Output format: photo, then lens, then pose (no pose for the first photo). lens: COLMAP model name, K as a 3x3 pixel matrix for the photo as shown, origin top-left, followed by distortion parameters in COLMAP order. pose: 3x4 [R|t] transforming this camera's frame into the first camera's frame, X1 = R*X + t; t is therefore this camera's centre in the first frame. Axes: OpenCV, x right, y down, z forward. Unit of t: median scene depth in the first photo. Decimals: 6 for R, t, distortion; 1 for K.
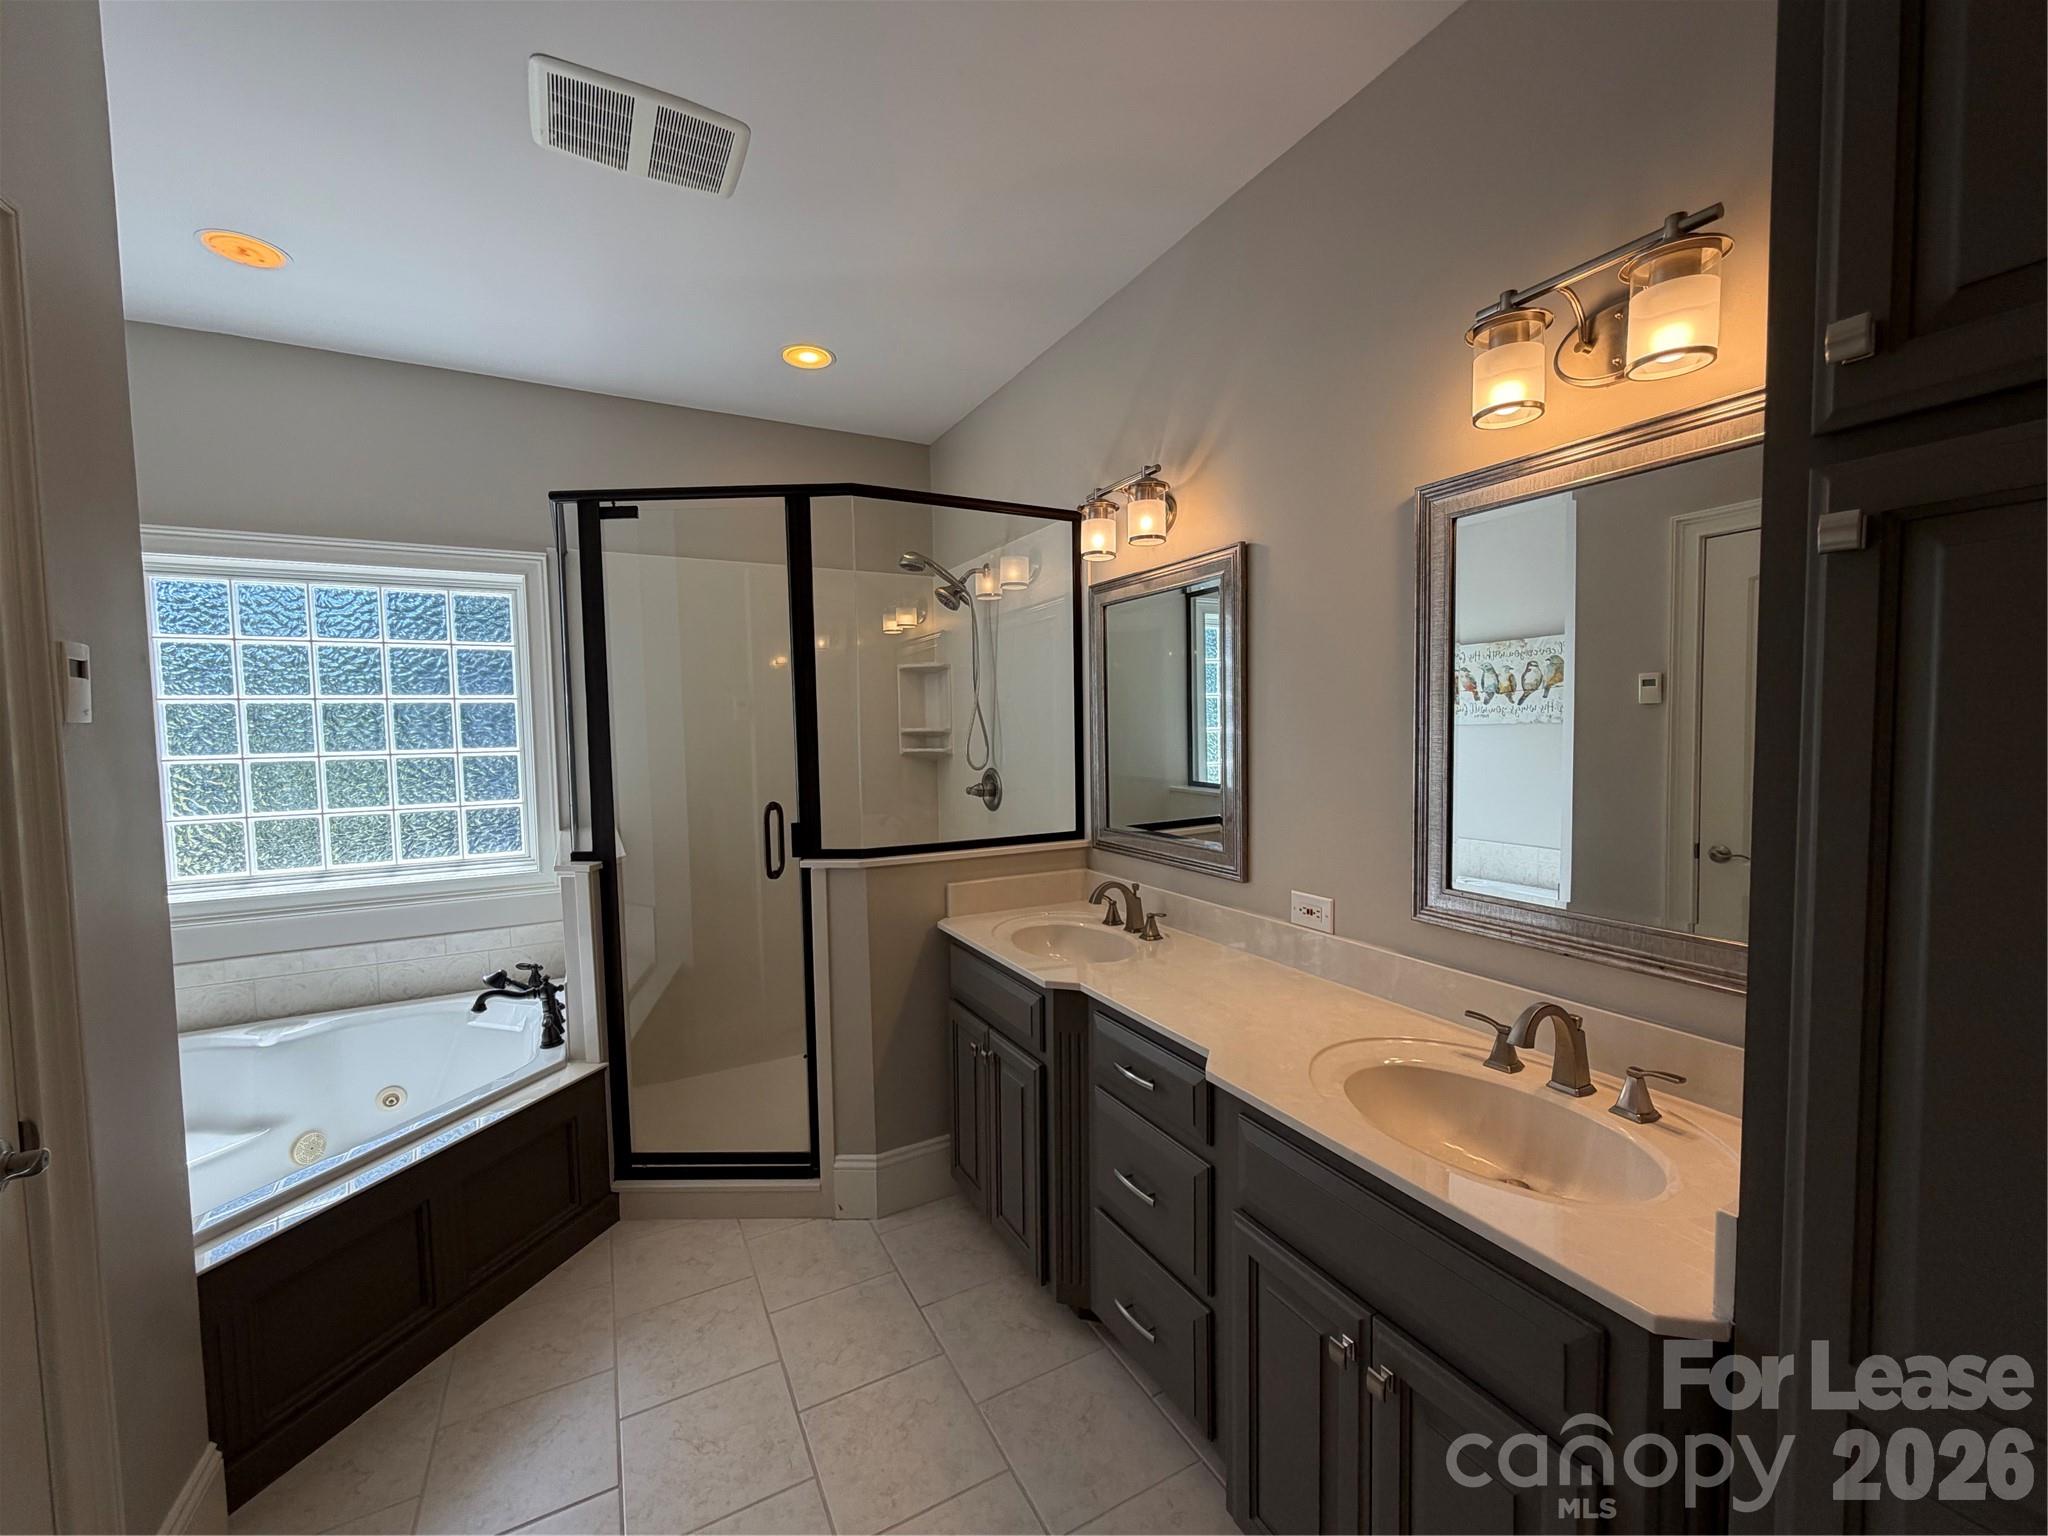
lens RADIAL K [[818.7, 0, 1019.6], [0, 818.7, 768.5], [0, 0, 1]] dist [0.001257, -0.000012]
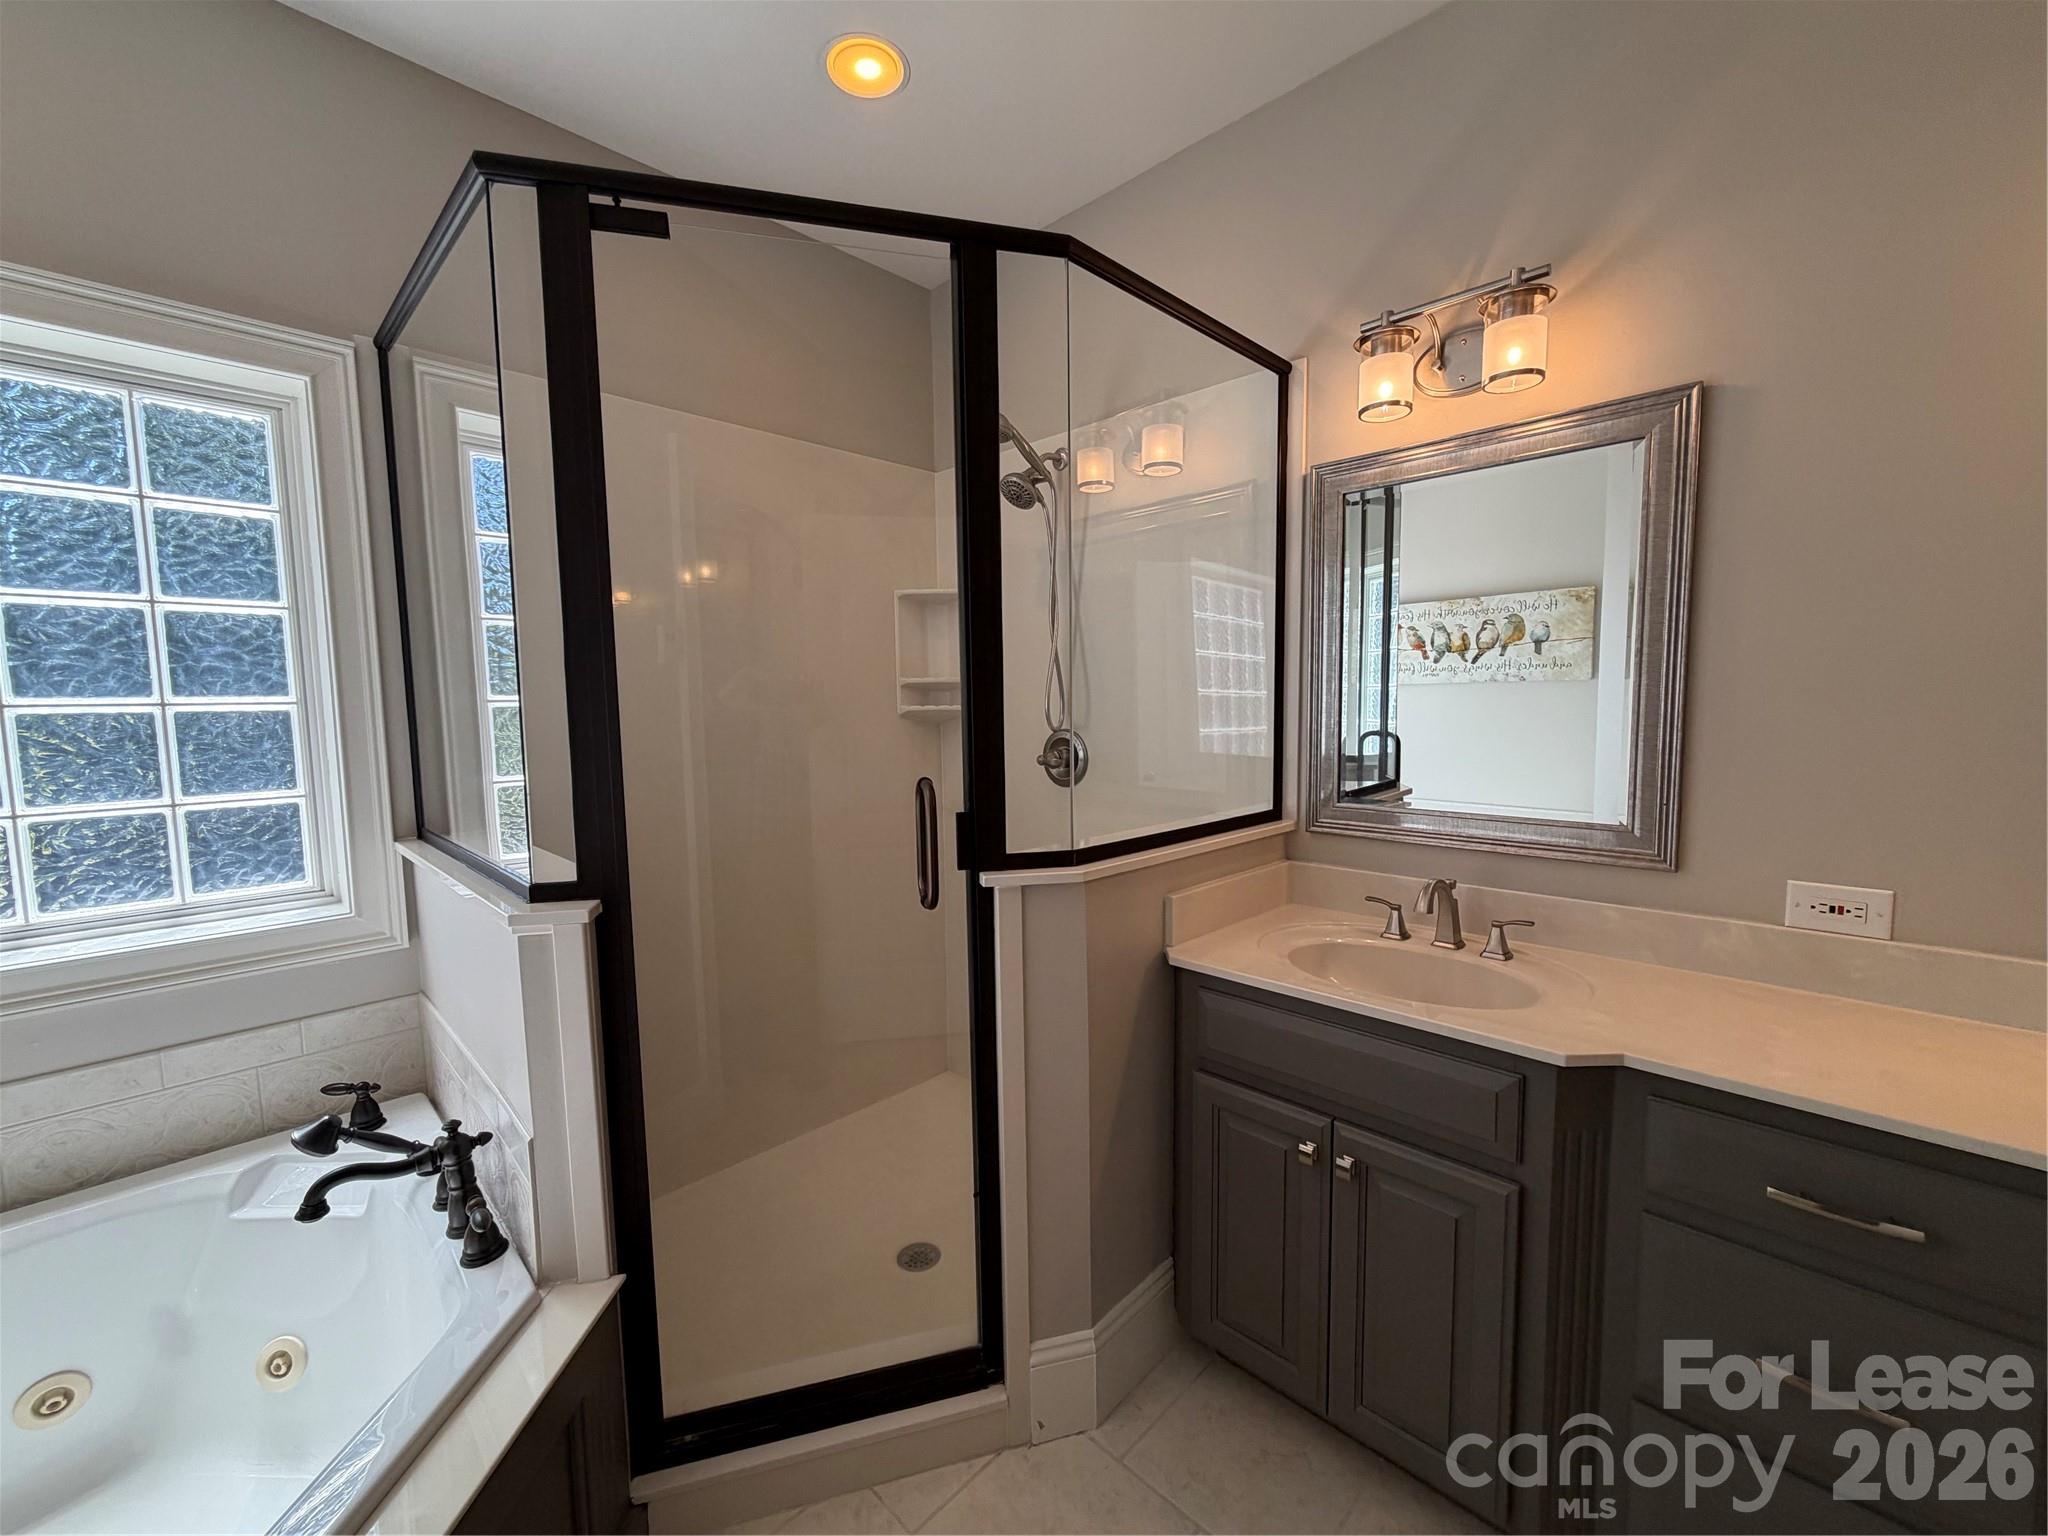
lens RADIAL K [[818.7, 0, 1028.6], [0, 818.7, 765.4], [0, 0, 1]] dist [0.001257, -0.000012]
pose [[0.953184, -0.022592, 0.301547, -0.317521], [0.014048, 0.999437, 0.030472, 0.011530], [-0.302066, -0.024809, 0.952964, 0.328940]]
